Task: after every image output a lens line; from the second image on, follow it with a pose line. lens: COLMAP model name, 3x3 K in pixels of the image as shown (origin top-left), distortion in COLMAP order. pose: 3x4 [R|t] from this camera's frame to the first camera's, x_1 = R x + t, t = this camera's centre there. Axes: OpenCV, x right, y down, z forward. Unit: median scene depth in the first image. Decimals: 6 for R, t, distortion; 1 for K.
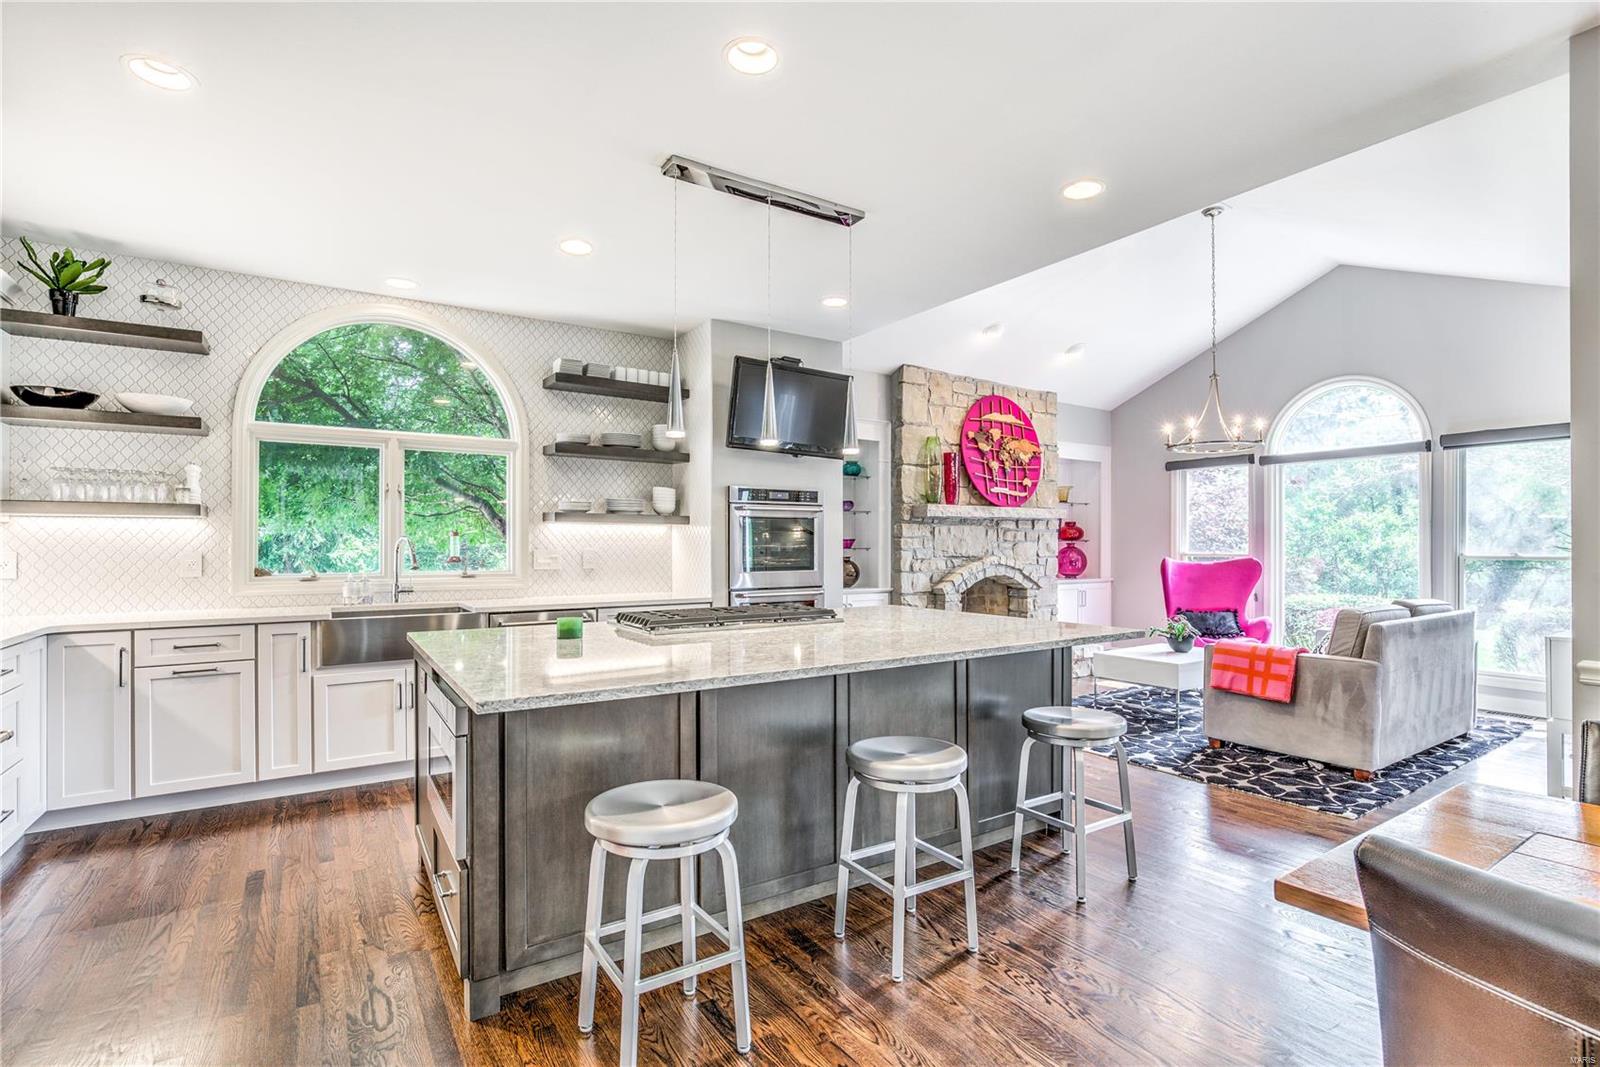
lens RADIAL K [[746.6, 0, 814.9], [0, 746.6, 542.5], [0, 0, 1]] dist [-0.011536, 0.001058]
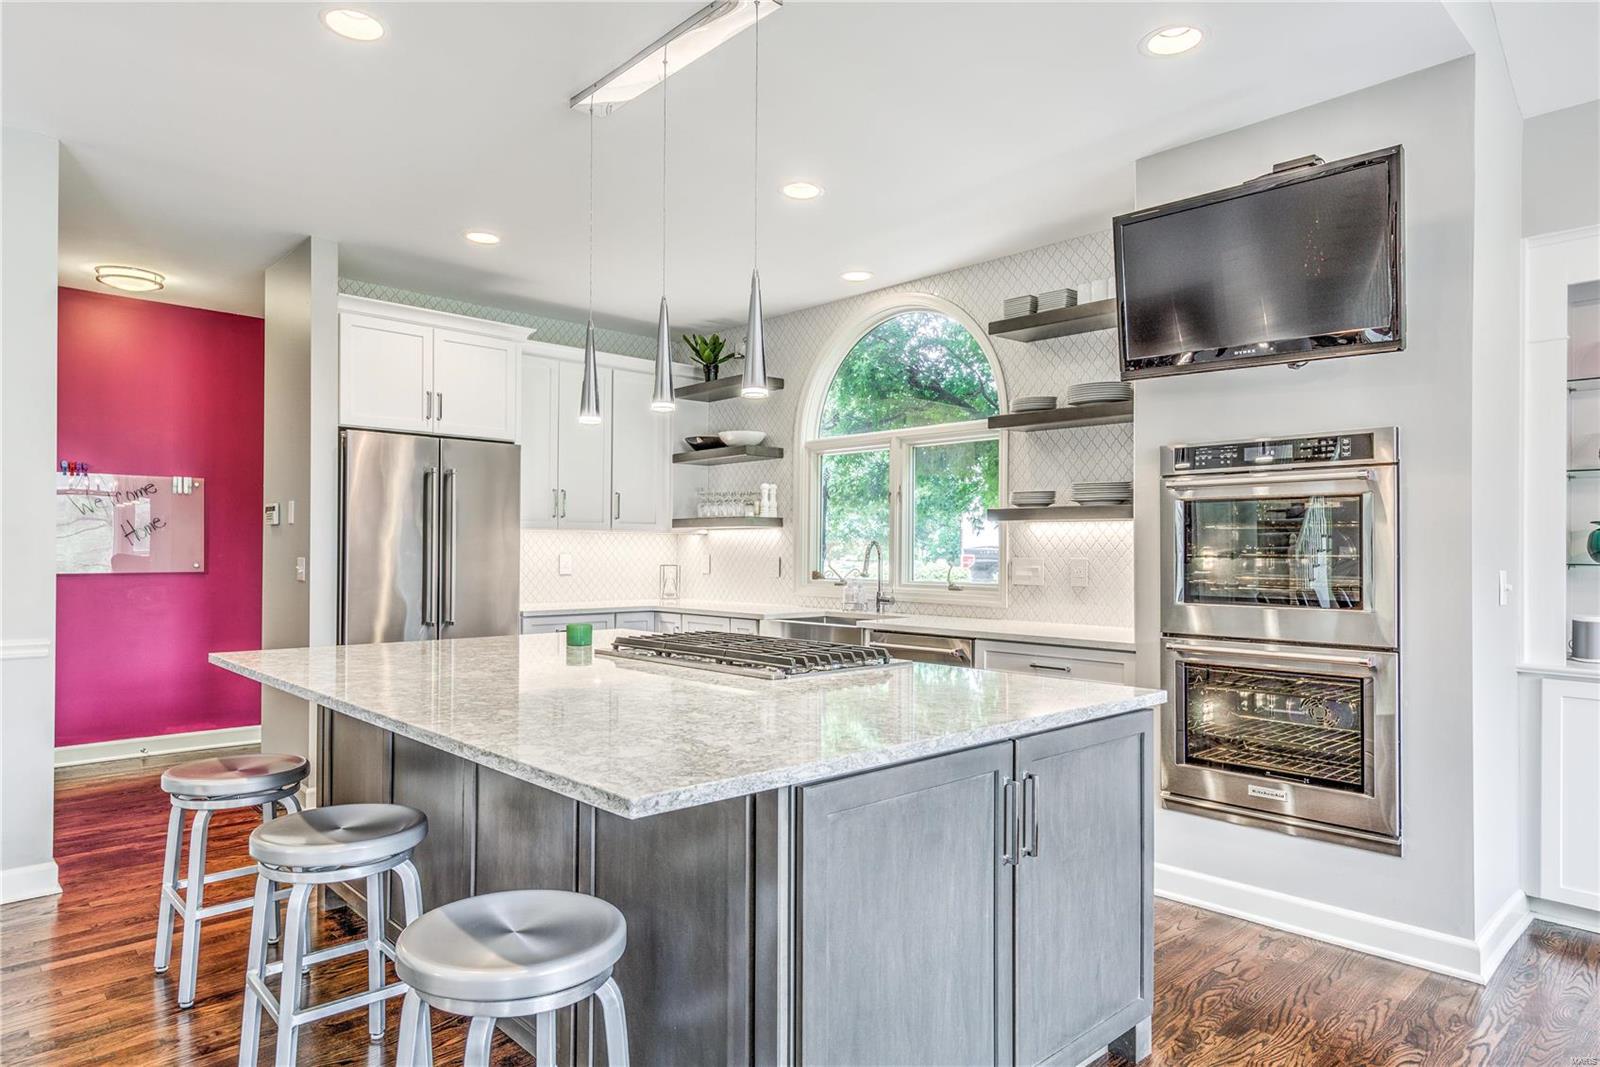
lens RADIAL K [[978.4, 0, 799.0], [0, 978.4, 538.4], [0, 0, 1]] dist [-0.008335, -0.002781]
pose [[0.168880, -0.011420, -0.985571, 0.543747], [0.001142, 0.999934, -0.011391, 0.000907], [0.985636, 0.000799, 0.168881, 0.592903]]
